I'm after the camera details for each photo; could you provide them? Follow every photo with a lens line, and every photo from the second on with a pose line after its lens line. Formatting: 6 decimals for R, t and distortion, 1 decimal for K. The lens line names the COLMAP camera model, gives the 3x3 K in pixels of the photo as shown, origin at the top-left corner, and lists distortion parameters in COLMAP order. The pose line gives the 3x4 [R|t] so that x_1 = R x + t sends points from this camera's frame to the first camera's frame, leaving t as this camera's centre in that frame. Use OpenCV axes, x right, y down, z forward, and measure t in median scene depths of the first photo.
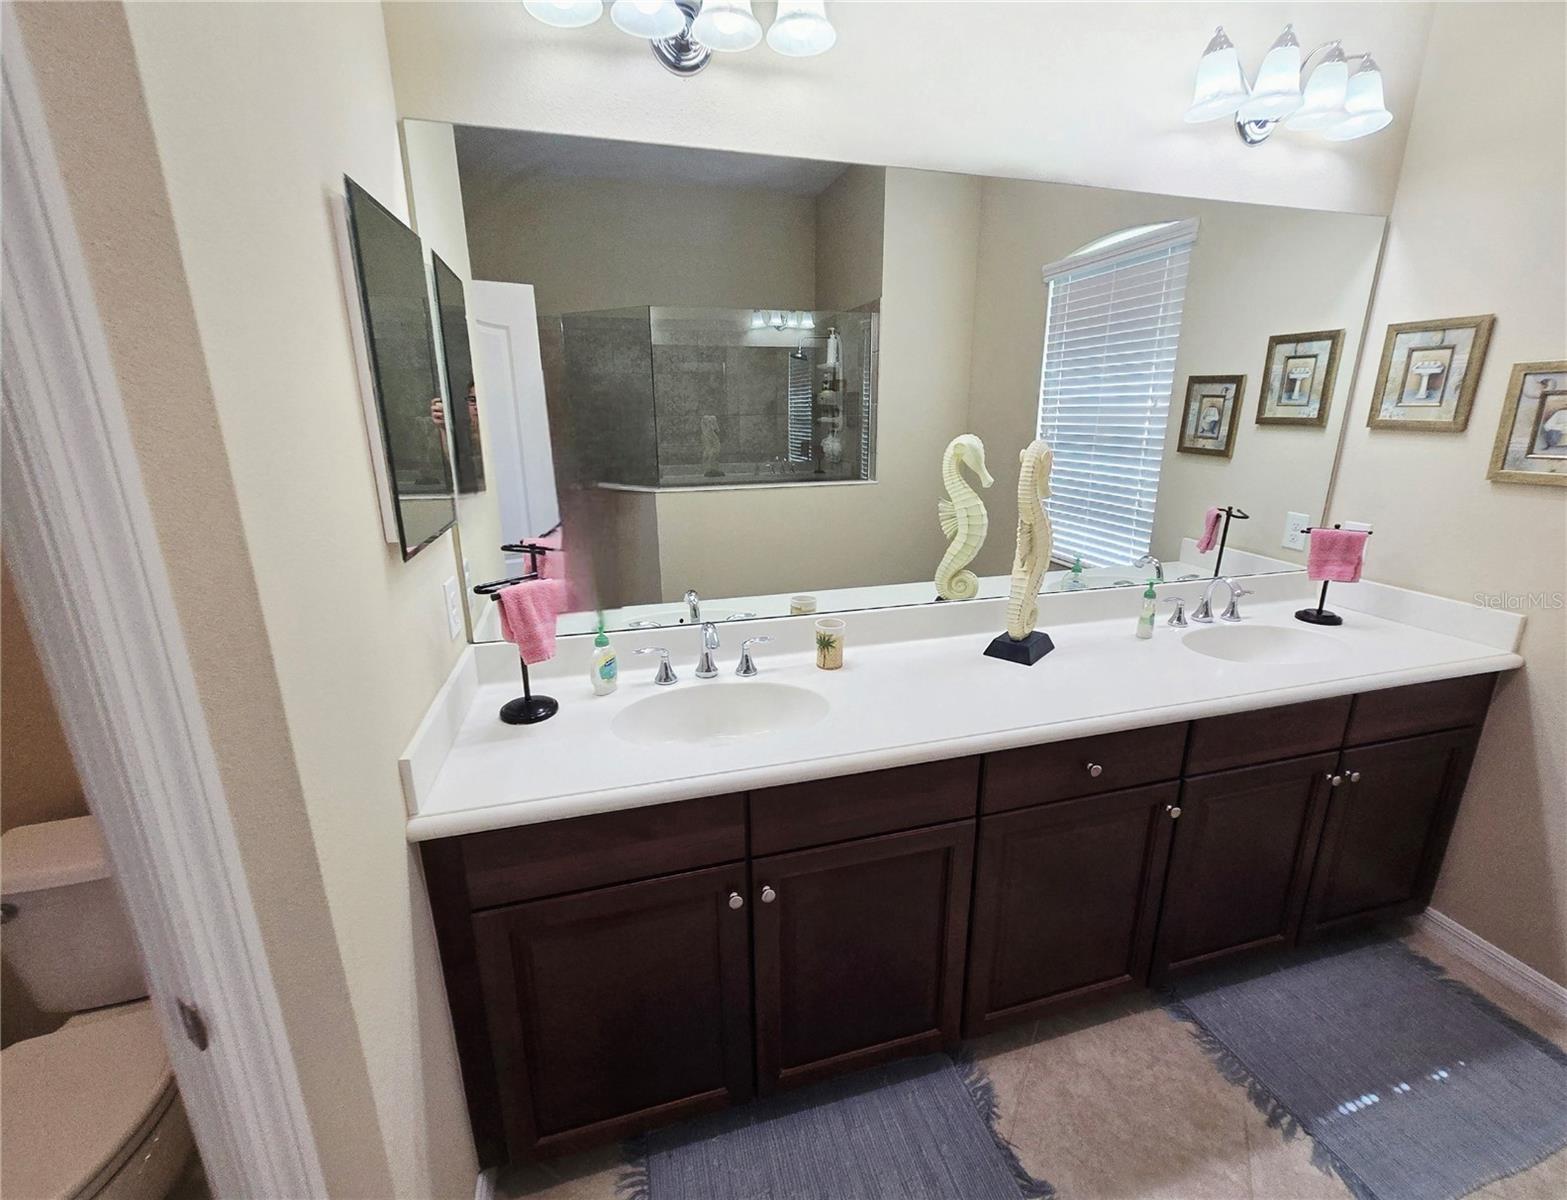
lens RADIAL K [[679.9, 0, 784.8], [0, 679.9, 592.1], [0, 0, 1]] dist [-0.003747, 0.000454]
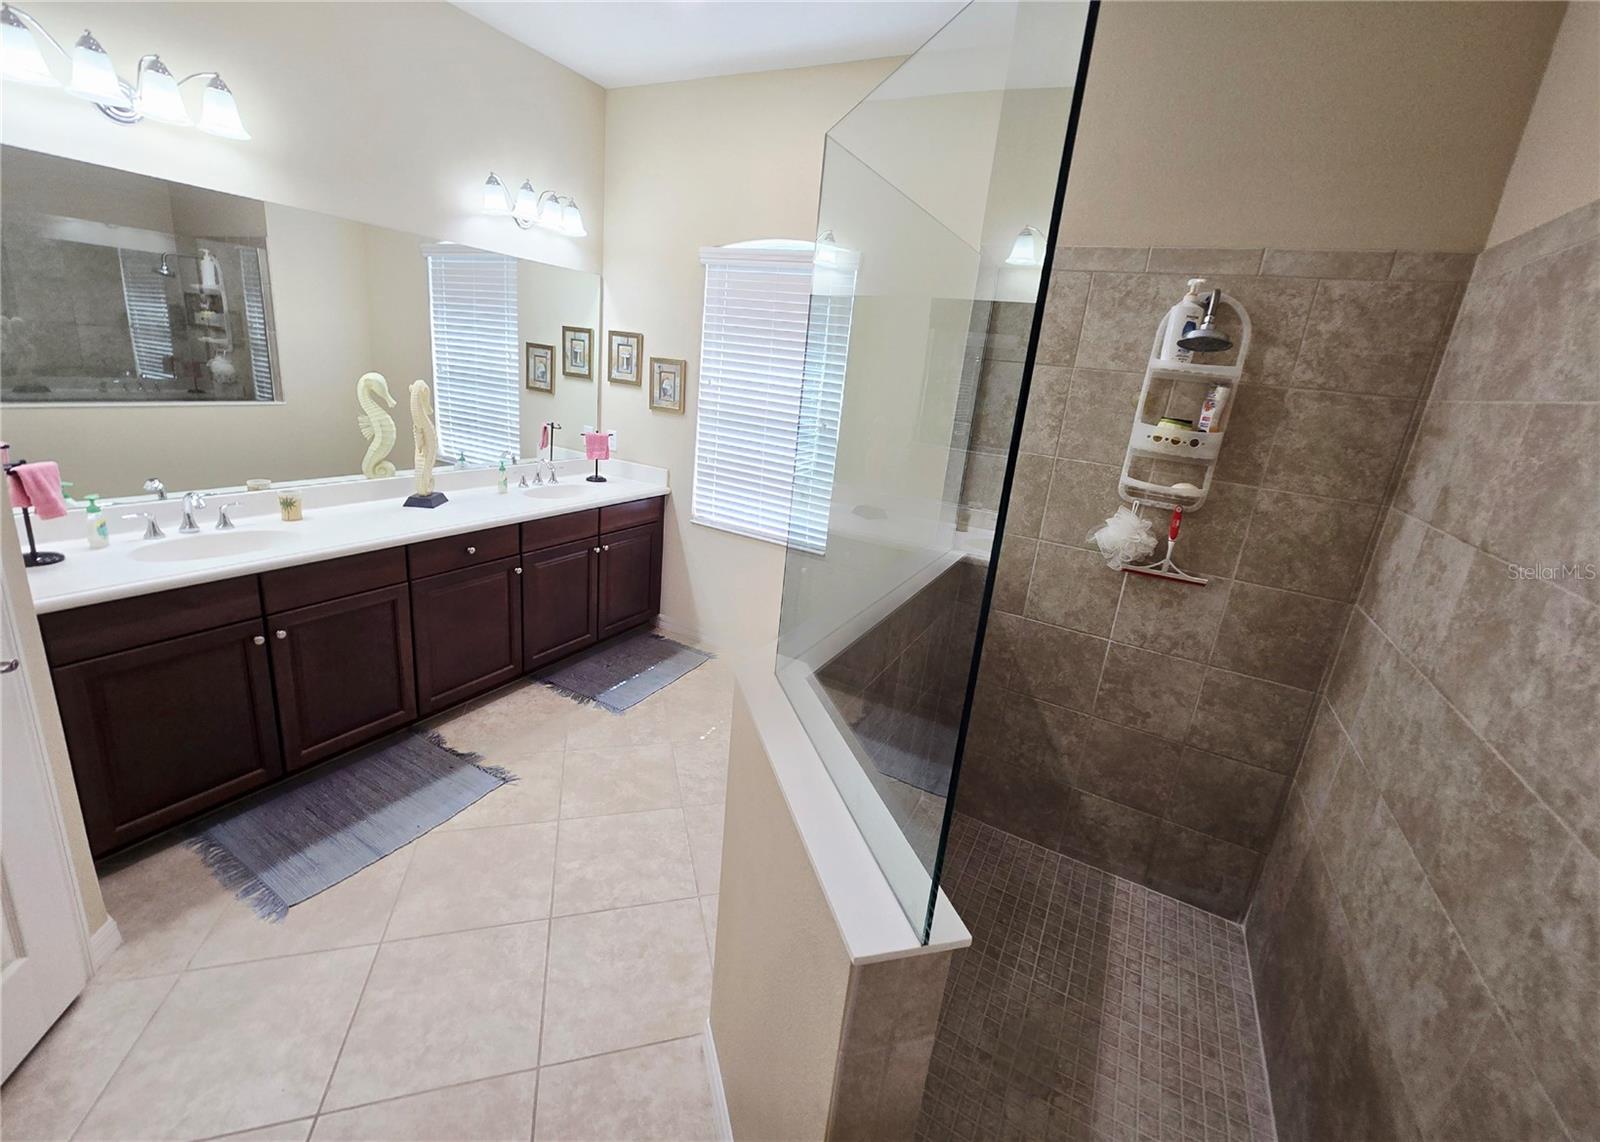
lens RADIAL K [[660.4, 0, 807.8], [0, 660.4, 540.9], [0, 0, 1]] dist [-0.004973, 0.002920]
pose [[0.678841, -0.121560, 0.724153, -0.198581], [0.097044, 0.992403, 0.075618, 0.134616], [-0.727844, 0.018942, 0.685481, -0.763387]]
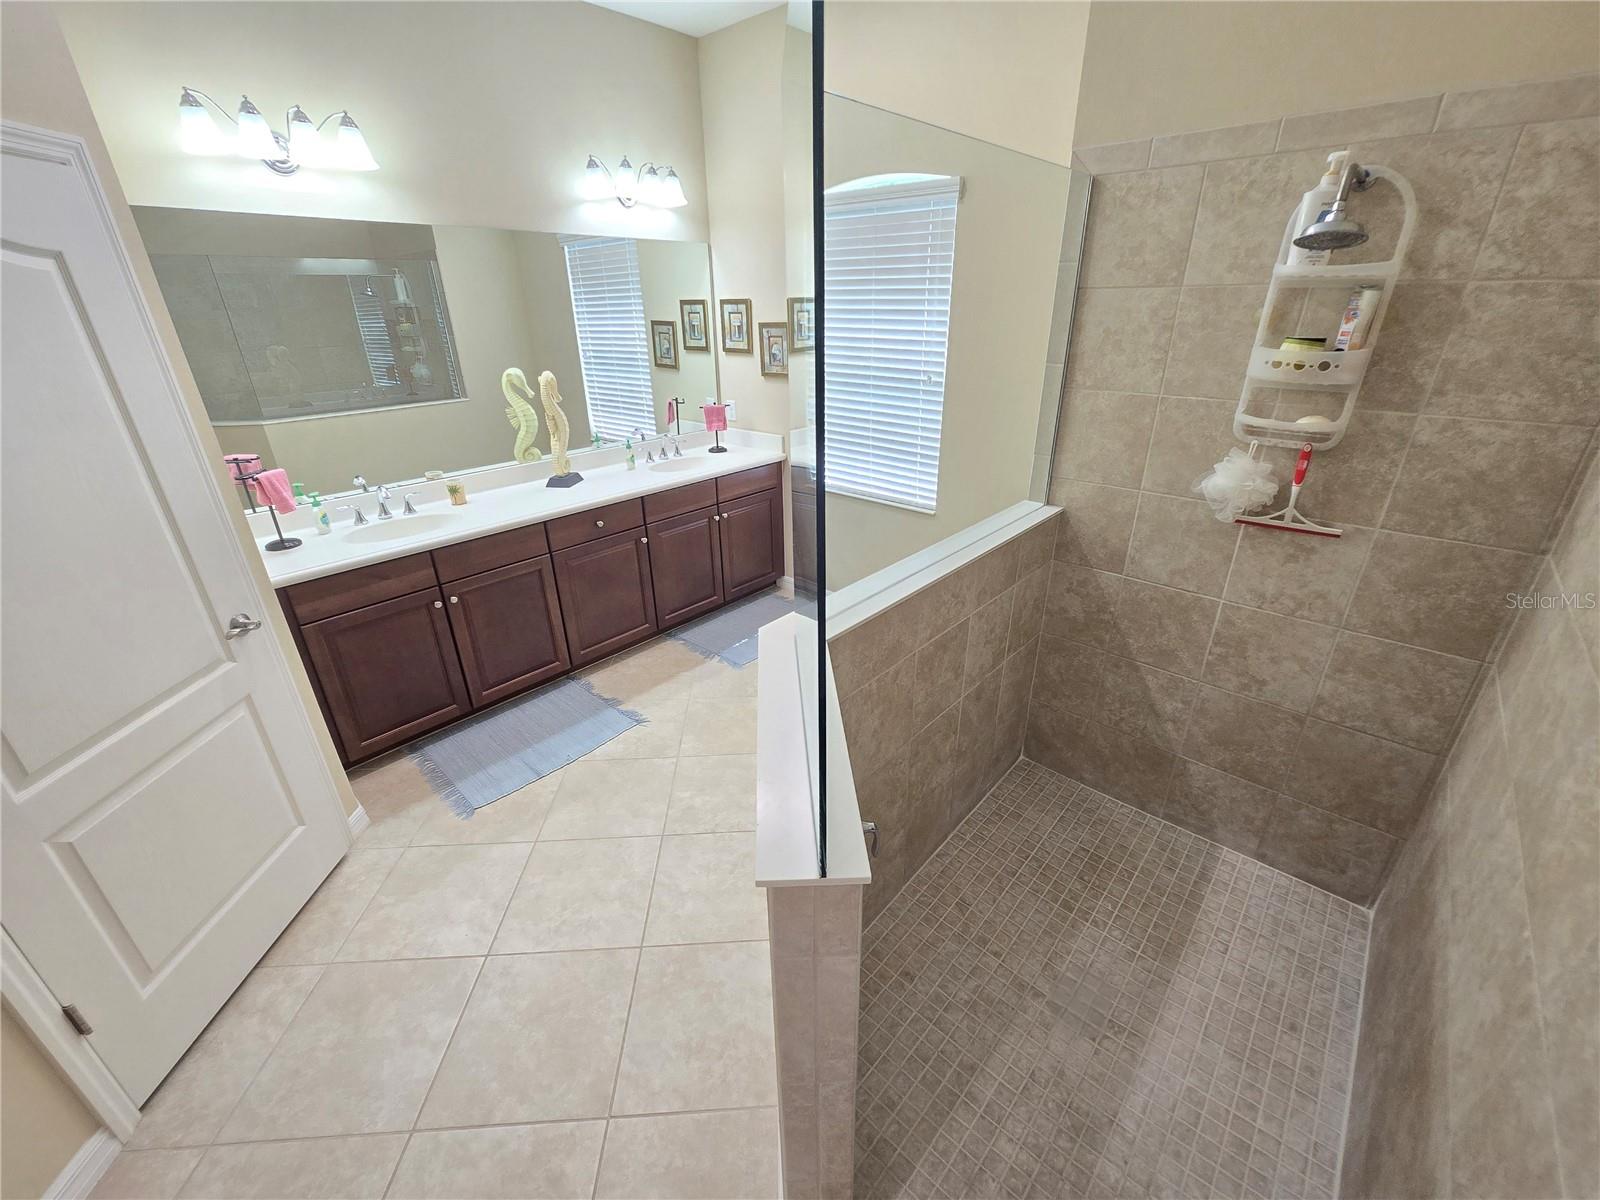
lens RADIAL K [[658.9, 0, 802.7], [0, 658.9, 597.0], [0, 0, 1]] dist [-0.003959, 0.001374]
pose [[0.836286, -0.231174, 0.497176, -0.088309], [0.157277, 0.969807, 0.186384, 0.143871], [-0.525252, -0.077676, 0.847394, -0.884175]]
